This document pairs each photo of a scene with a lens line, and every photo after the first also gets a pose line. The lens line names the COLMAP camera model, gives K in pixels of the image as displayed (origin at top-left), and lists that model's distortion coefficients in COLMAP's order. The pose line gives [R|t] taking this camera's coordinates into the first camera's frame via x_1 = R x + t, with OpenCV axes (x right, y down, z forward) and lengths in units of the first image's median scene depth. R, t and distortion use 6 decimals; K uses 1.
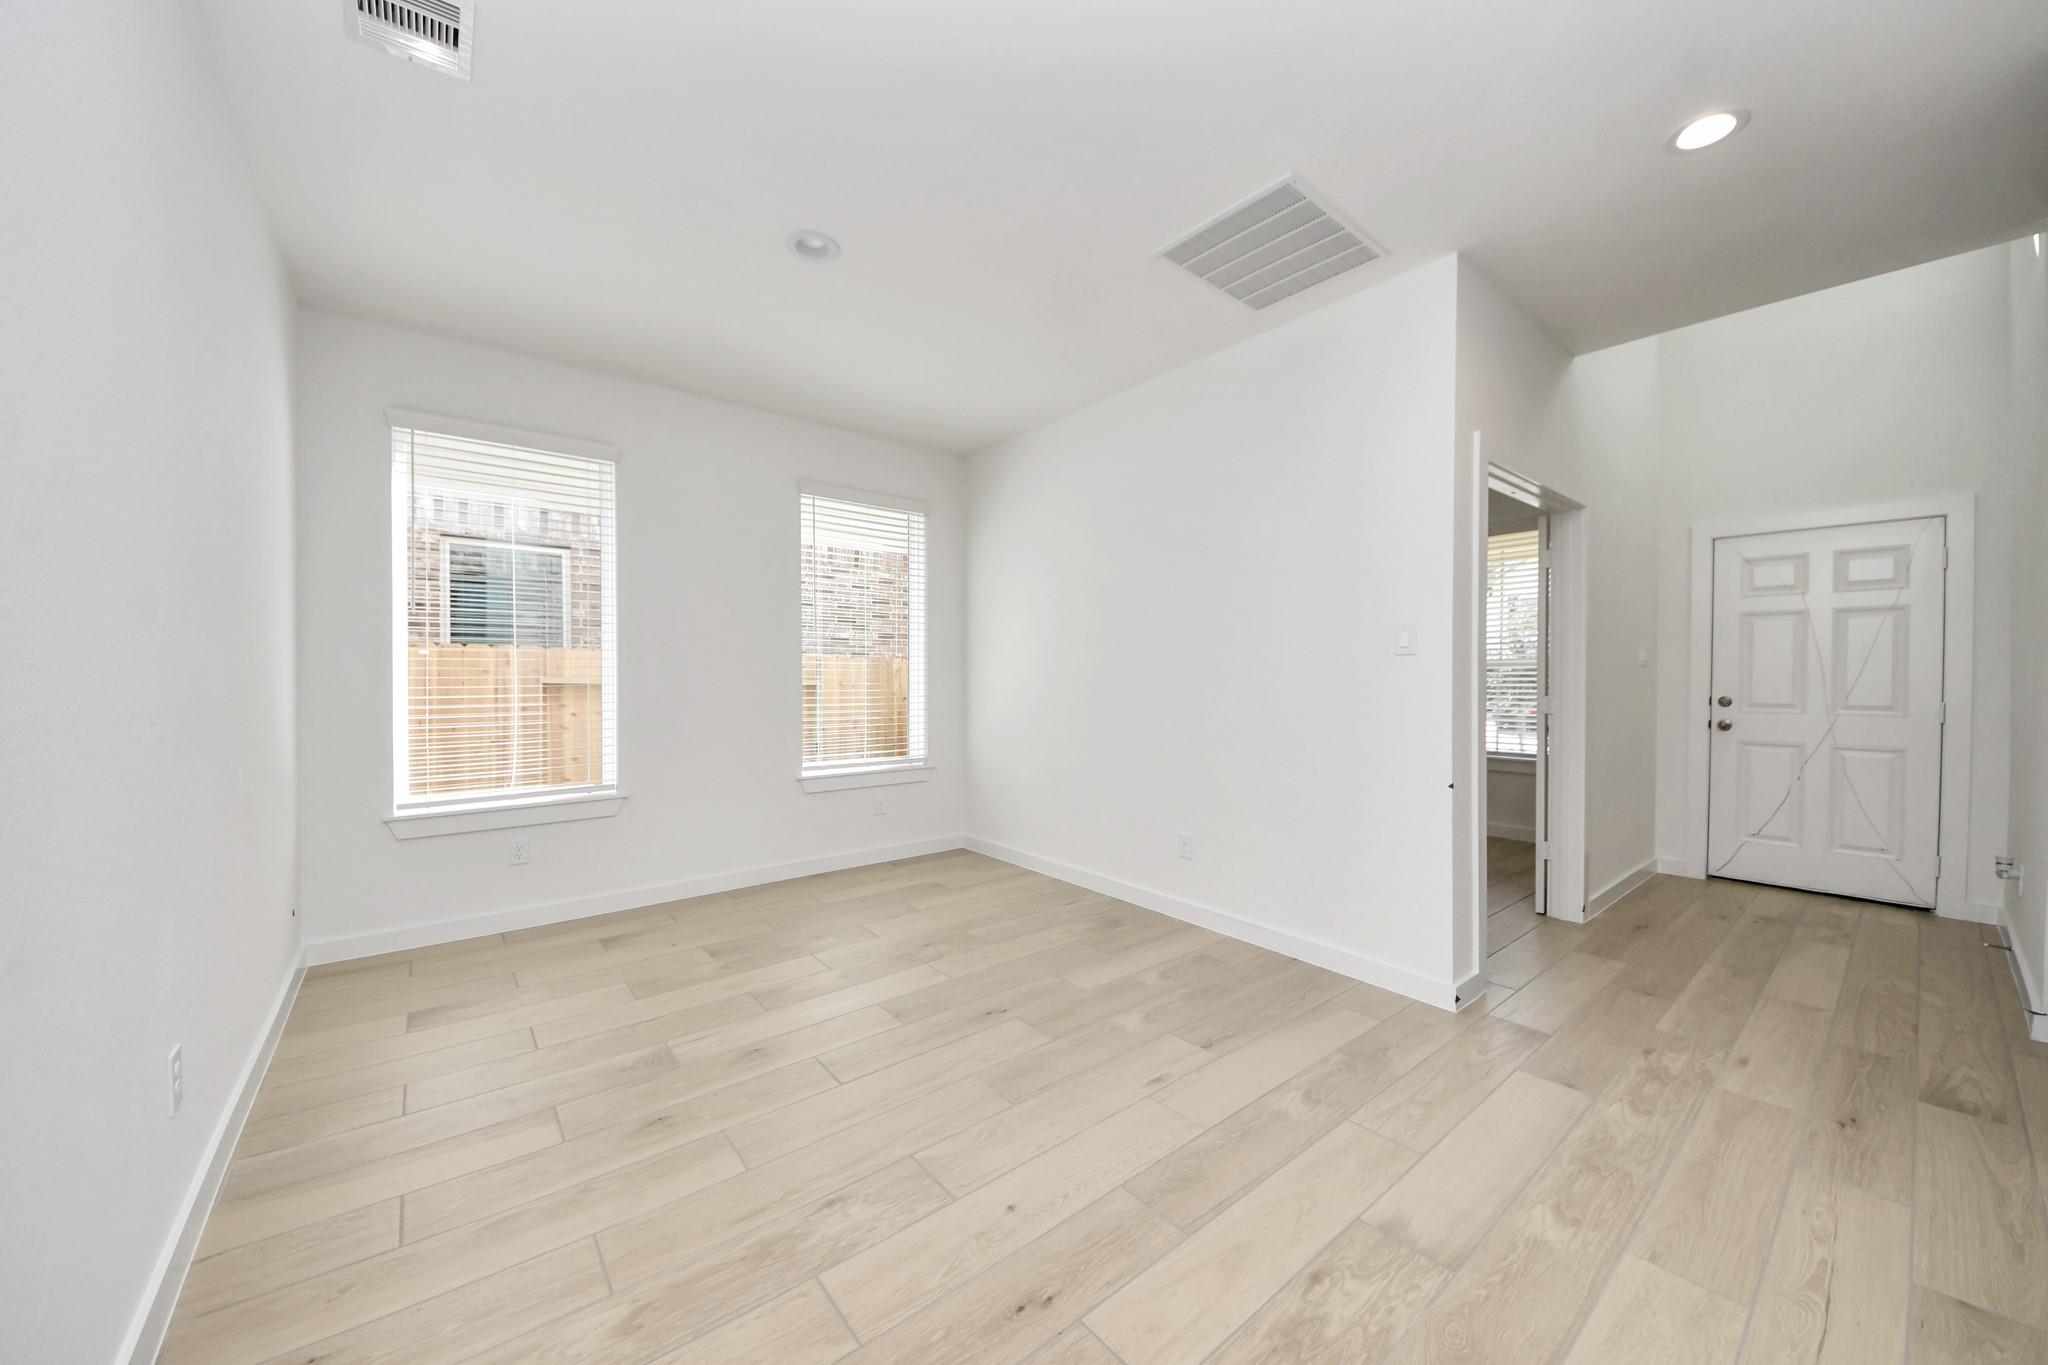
lens RADIAL K [[728.0, 0, 1022.2], [0, 728.0, 685.0], [0, 0, 1]] dist [0.042255, -0.026008]
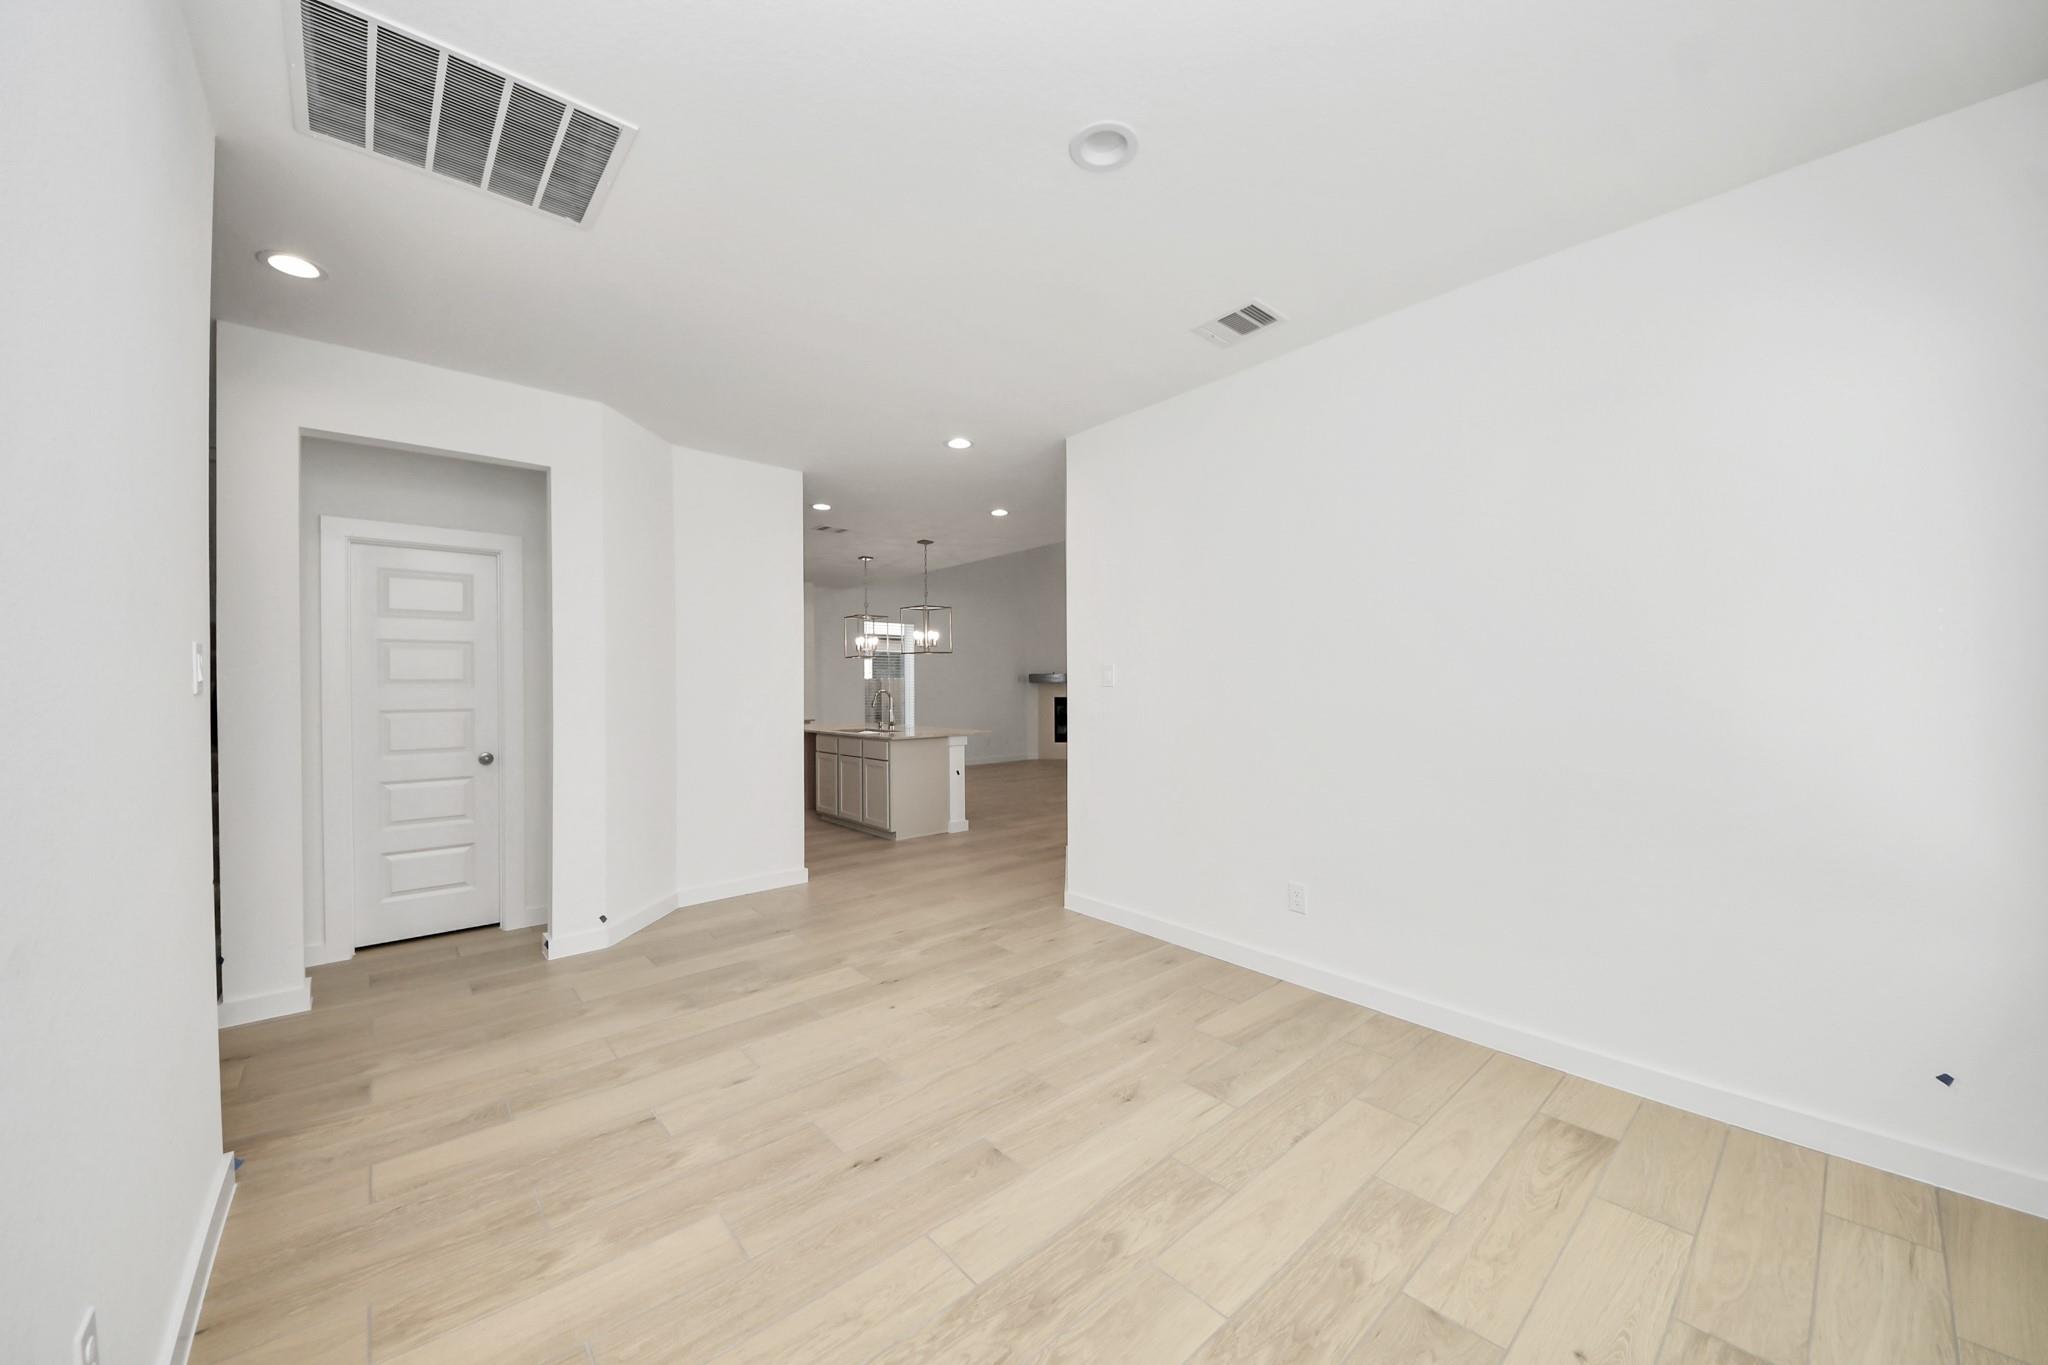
lens RADIAL K [[728.0, 0, 1022.2], [0, 728.0, 685.0], [0, 0, 1]] dist [0.042255, -0.026008]
pose [[-0.999275, 0.005078, -0.037742, -0.165933], [0.004582, 0.999902, 0.013209, -0.056682], [0.037805, 0.013027, -0.999200, 1.735647]]
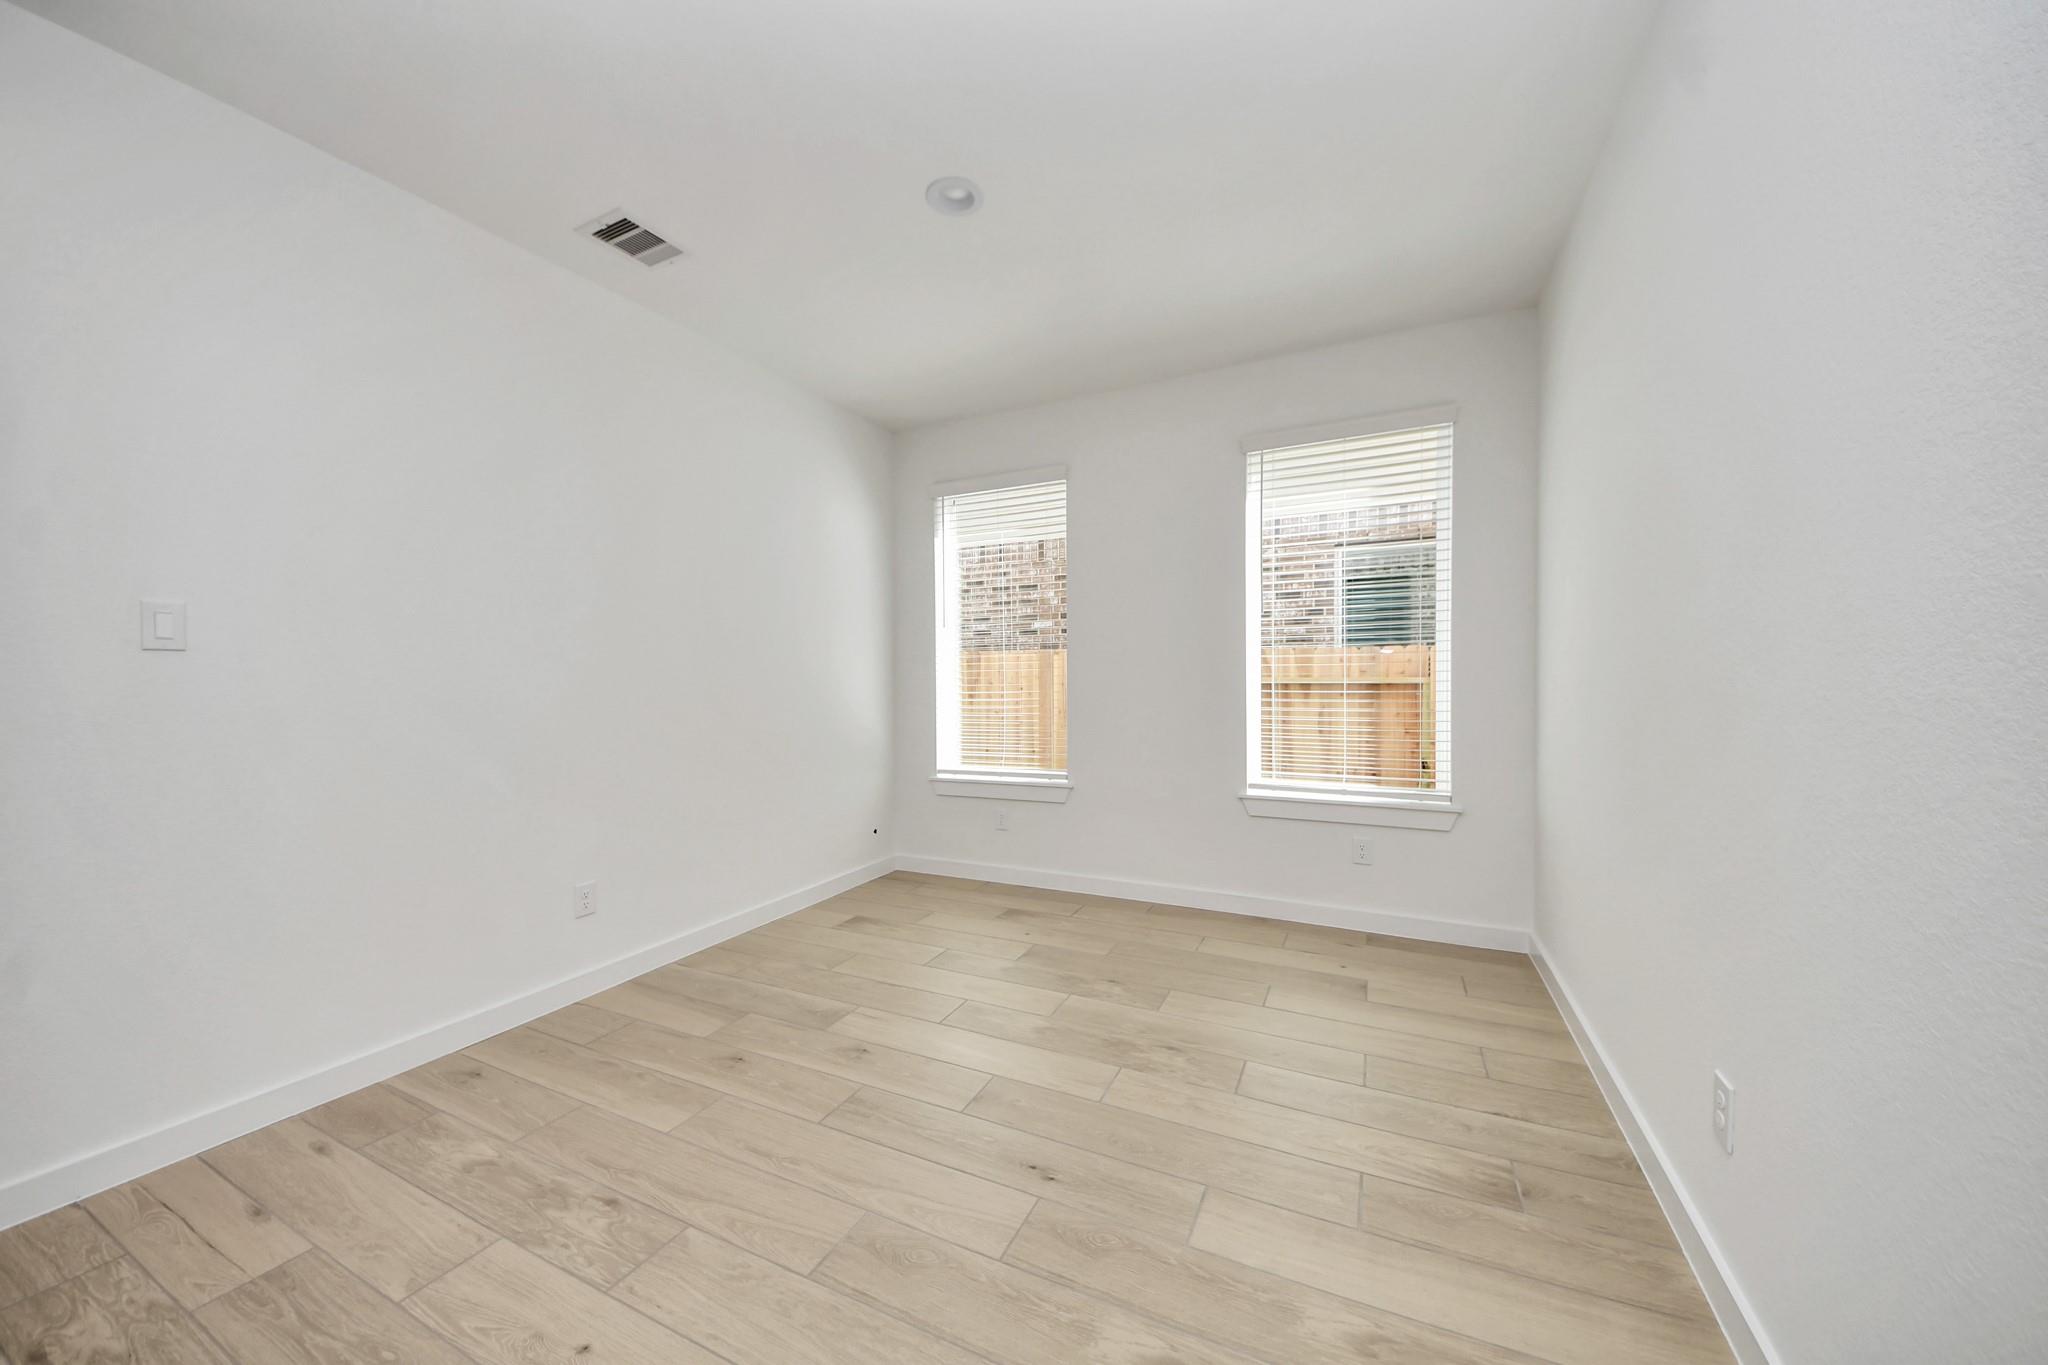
lens RADIAL K [[728.0, 0, 1022.2], [0, 728.0, 685.0], [0, 0, 1]] dist [0.042255, -0.026008]
pose [[0.424986, 0.004876, -0.905187, 0.562428], [-0.001608, 0.999988, 0.004632, -0.005727], [0.905198, -0.000513, 0.424989, 0.682460]]
